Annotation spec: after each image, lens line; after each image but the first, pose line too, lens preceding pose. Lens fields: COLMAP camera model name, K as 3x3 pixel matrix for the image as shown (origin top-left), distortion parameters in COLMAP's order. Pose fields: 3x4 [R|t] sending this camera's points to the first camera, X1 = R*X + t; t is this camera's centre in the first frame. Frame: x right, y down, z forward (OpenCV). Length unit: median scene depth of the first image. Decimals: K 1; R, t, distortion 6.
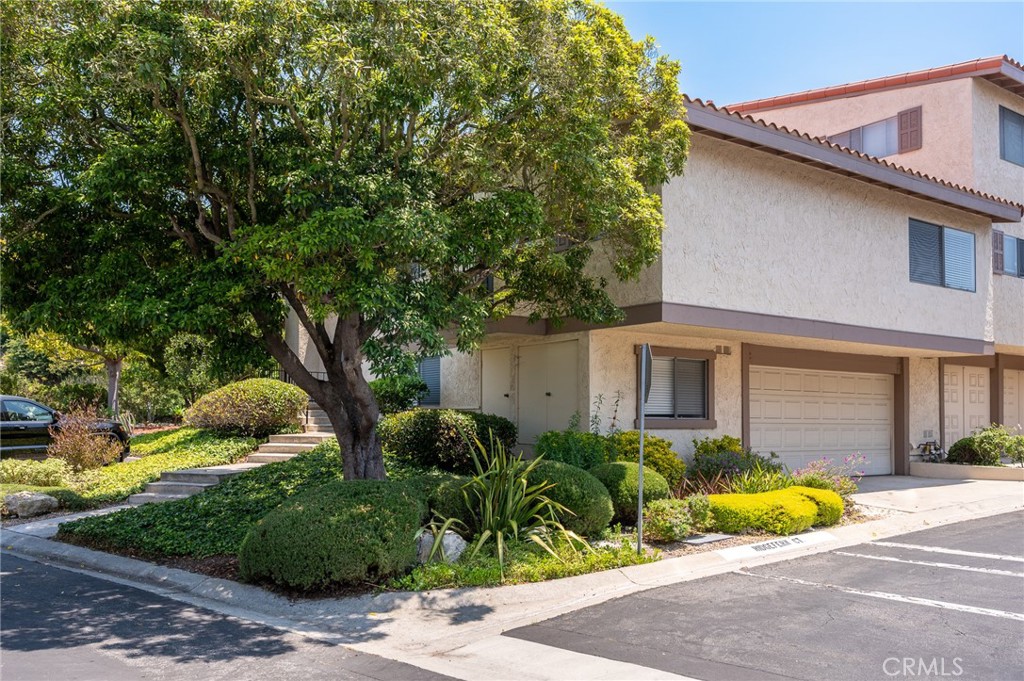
lens RADIAL K [[770.5, 0, 512.0], [0, 770.5, 340.5], [0, 0, 1]] dist [-0.000589, -0.000829]
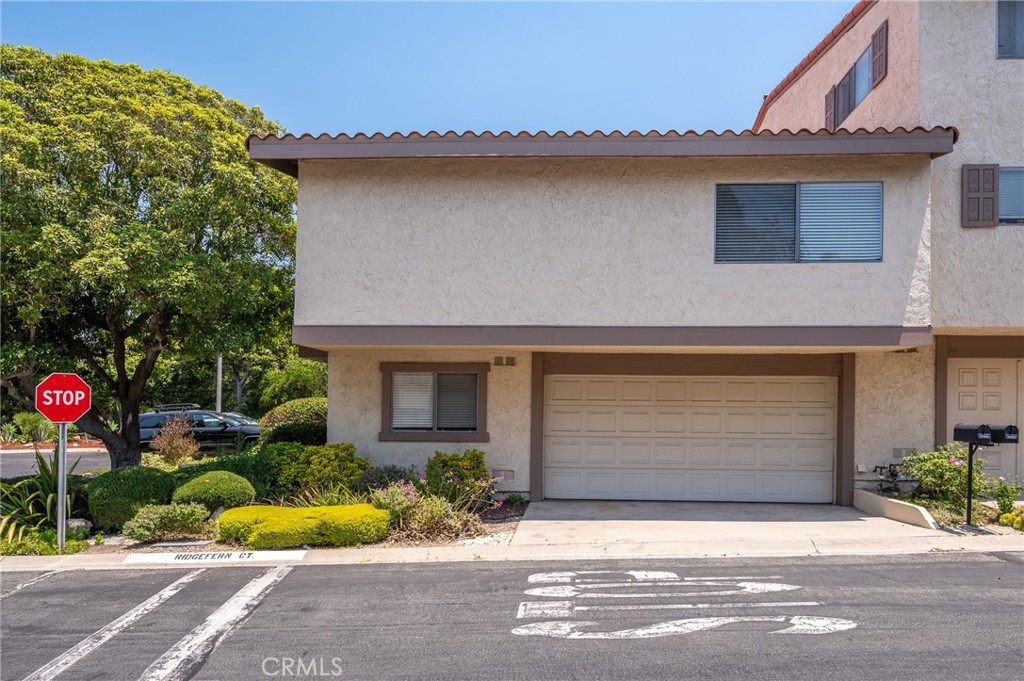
lens RADIAL K [[652.3, 0, 512.2], [0, 652.3, 359.1], [0, 0, 1]] dist [-0.000184, -0.000540]
pose [[0.811385, -0.052684, -0.582132, 0.756318], [0.055943, 0.998357, -0.012379, 0.020172], [0.581828, -0.022522, 0.813000, 0.330260]]
